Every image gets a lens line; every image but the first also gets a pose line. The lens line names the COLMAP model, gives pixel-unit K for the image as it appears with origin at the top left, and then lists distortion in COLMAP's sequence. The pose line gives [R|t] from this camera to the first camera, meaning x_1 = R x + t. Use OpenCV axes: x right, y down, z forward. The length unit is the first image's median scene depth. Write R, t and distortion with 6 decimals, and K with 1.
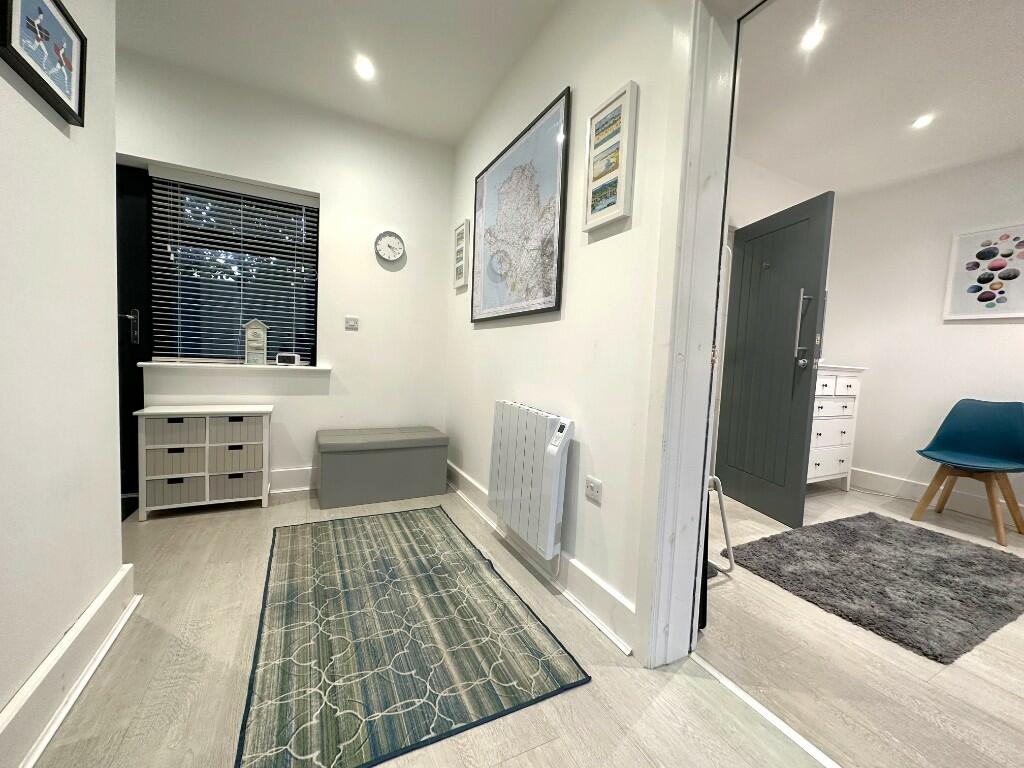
lens RADIAL K [[410.3, 0, 515.3], [0, 410.3, 383.4], [0, 0, 1]] dist [-0.001050, 0.000196]
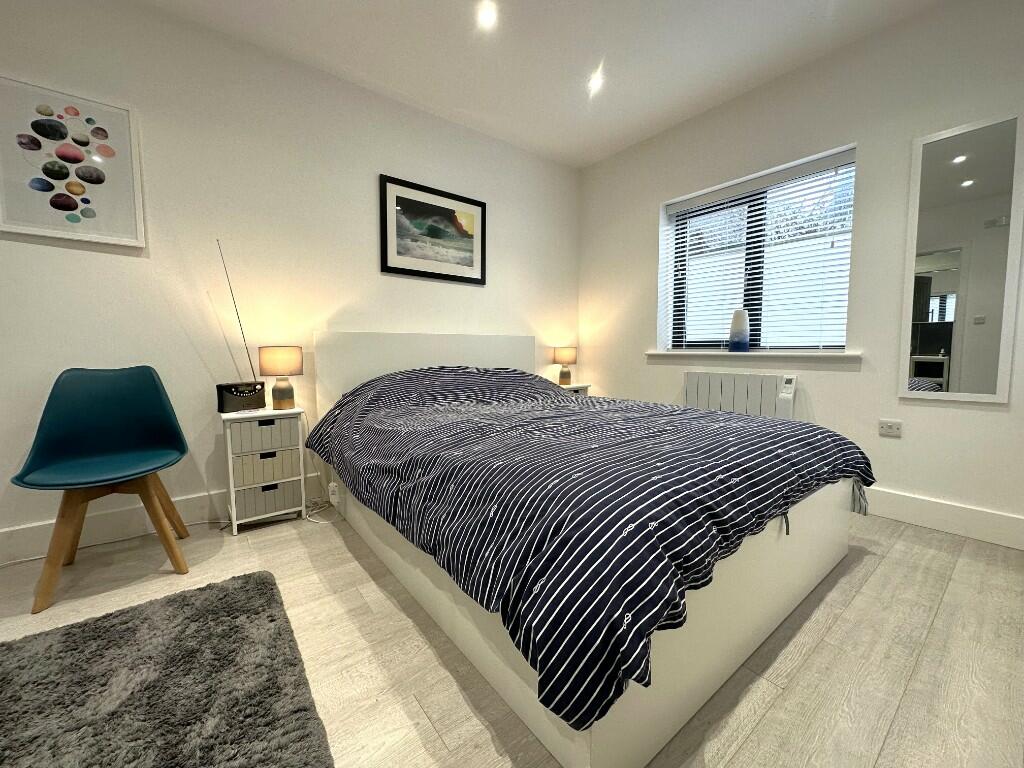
lens RADIAL K [[410.3, 0, 514.6], [0, 410.3, 377.3], [0, 0, 1]] dist [-0.001050, 0.000196]
pose [[-0.184995, -0.134557, 0.973484, 0.386875], [0.054544, 0.987649, 0.146880, -0.003584], [-0.981225, 0.080269, -0.175371, 0.465605]]
